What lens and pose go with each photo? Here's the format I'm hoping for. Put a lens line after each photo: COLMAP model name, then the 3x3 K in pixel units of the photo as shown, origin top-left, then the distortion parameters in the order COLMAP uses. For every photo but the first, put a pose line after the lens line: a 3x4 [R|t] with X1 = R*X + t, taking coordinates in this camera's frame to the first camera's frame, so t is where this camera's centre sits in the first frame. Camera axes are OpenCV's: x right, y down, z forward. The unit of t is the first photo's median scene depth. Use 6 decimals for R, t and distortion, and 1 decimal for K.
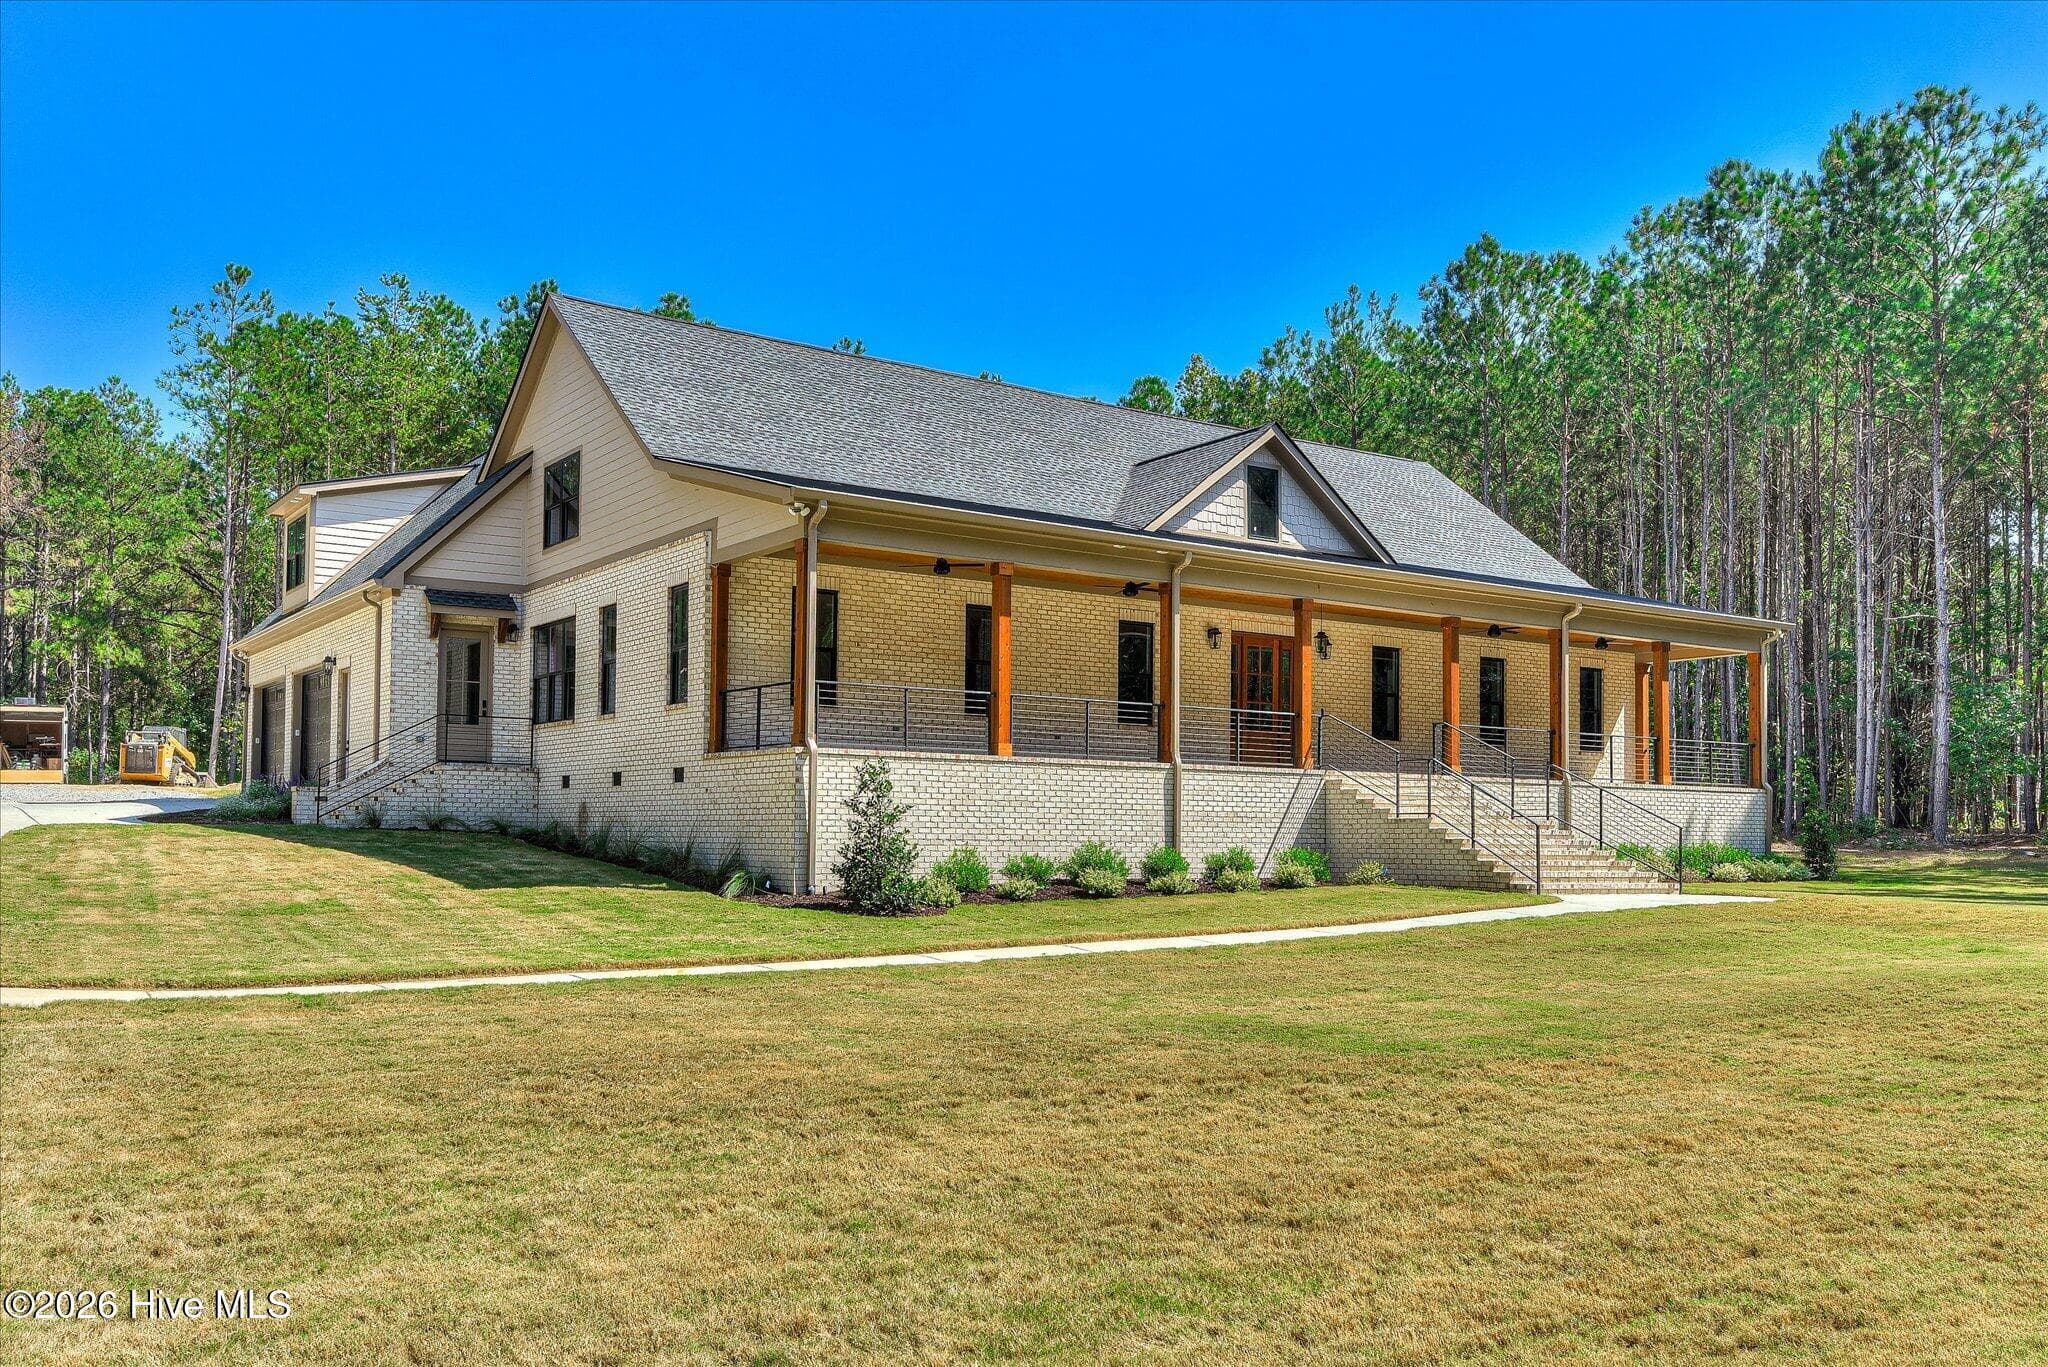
lens RADIAL K [[1683.7, 0, 1028.7], [0, 1683.7, 749.7], [0, 0, 1]] dist [-0.002479, -0.004220]
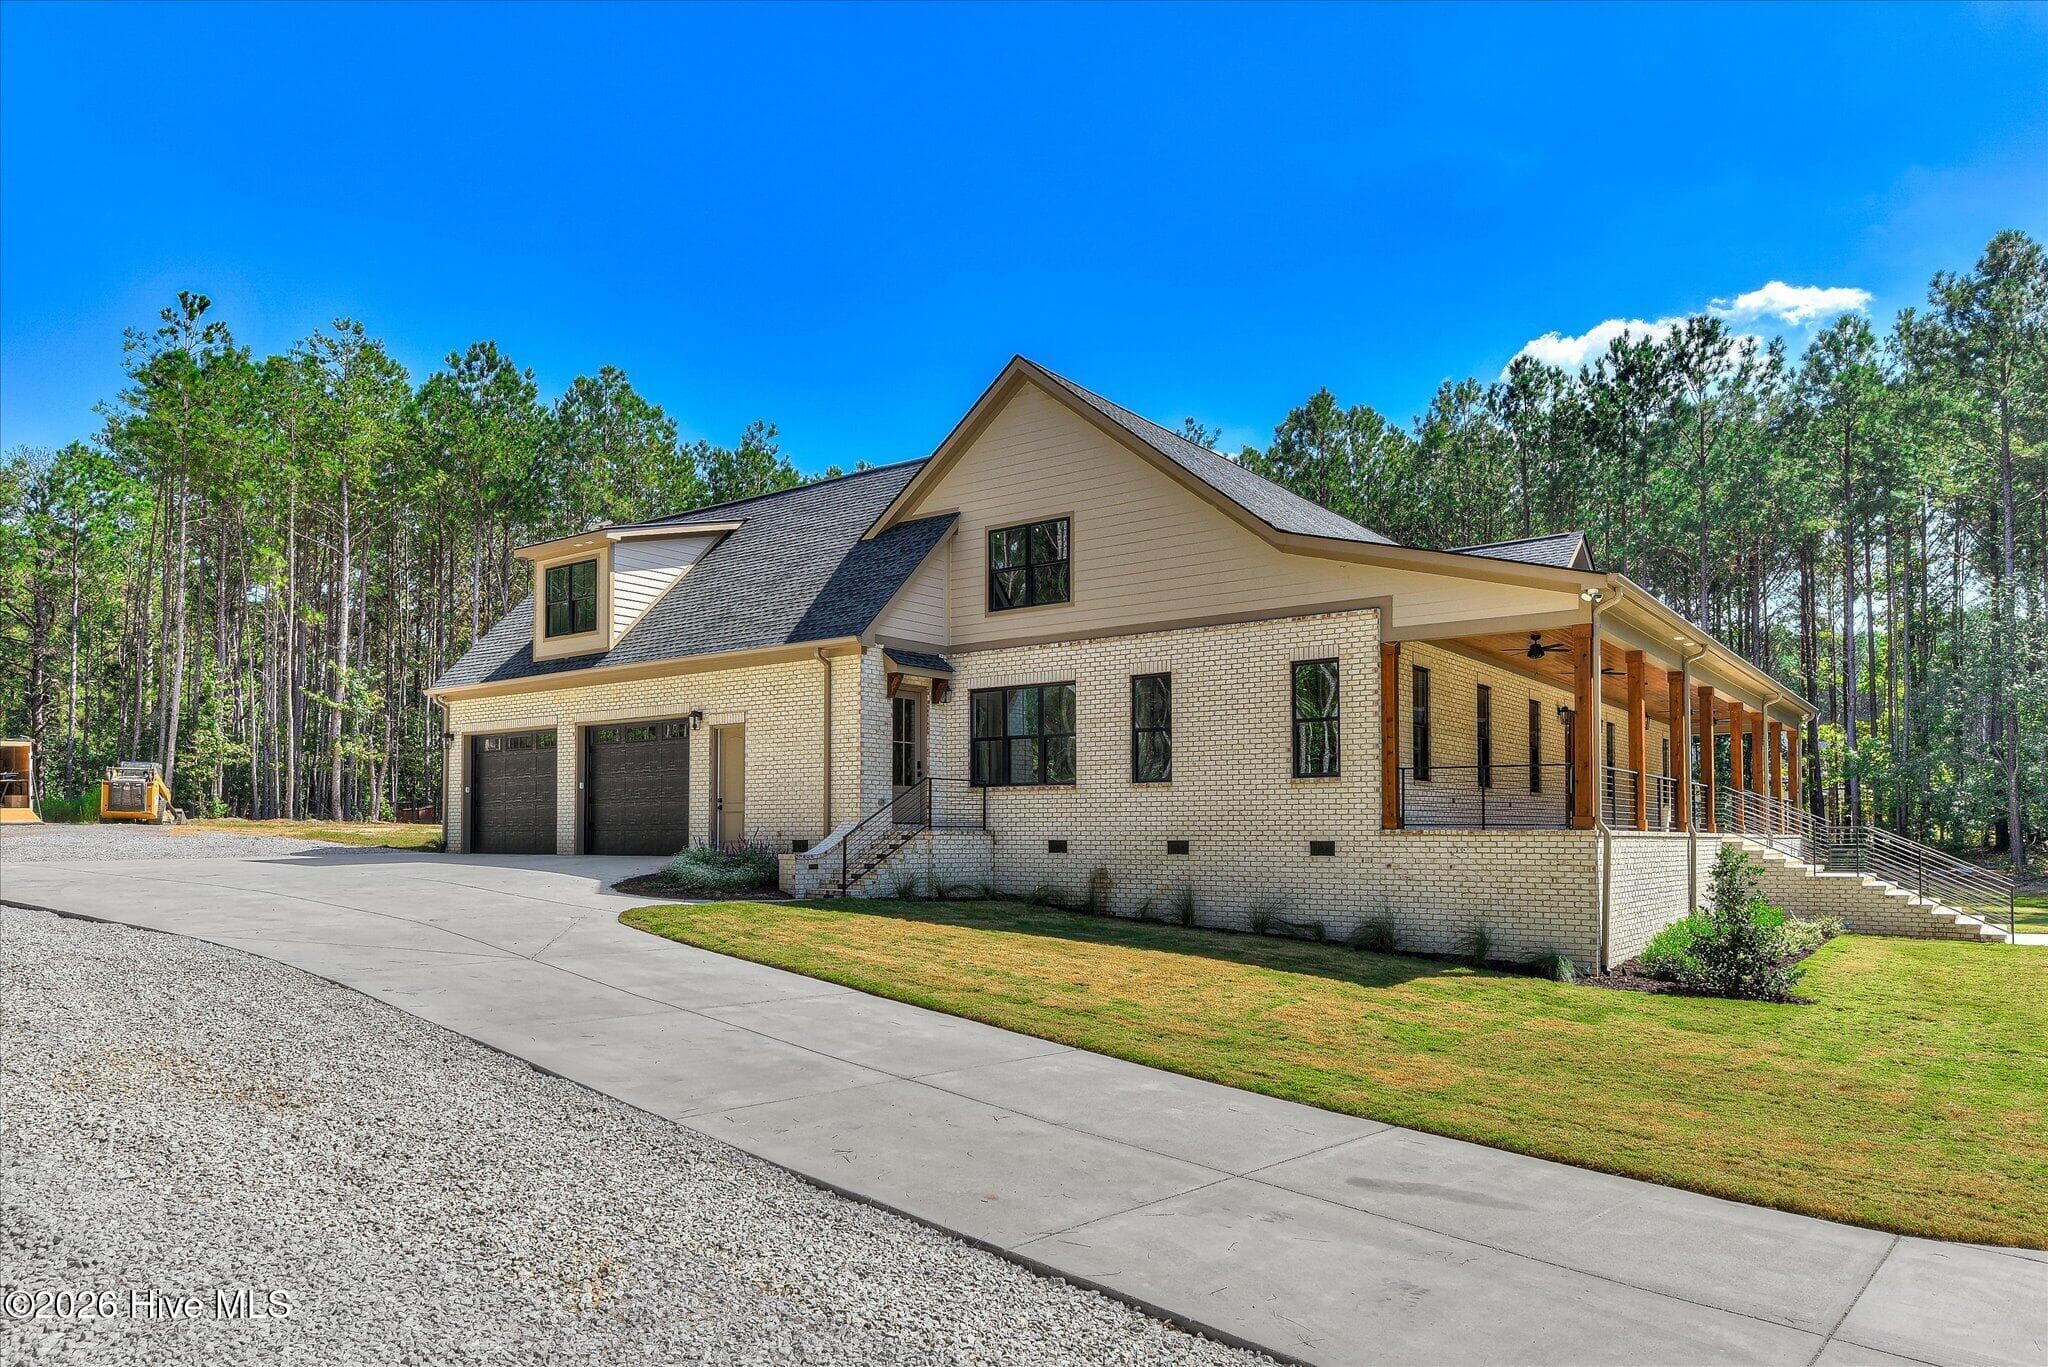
lens RADIAL K [[1314.3, 0, 1024.2], [0, 1314.3, 788.2], [0, 0, 1]] dist [0.005436, 0.001343]
pose [[0.954912, 0.003744, 0.296866, -0.498364], [-0.007766, 0.999893, 0.012372, -0.023884], [-0.296788, -0.014119, 0.954839, 0.246171]]
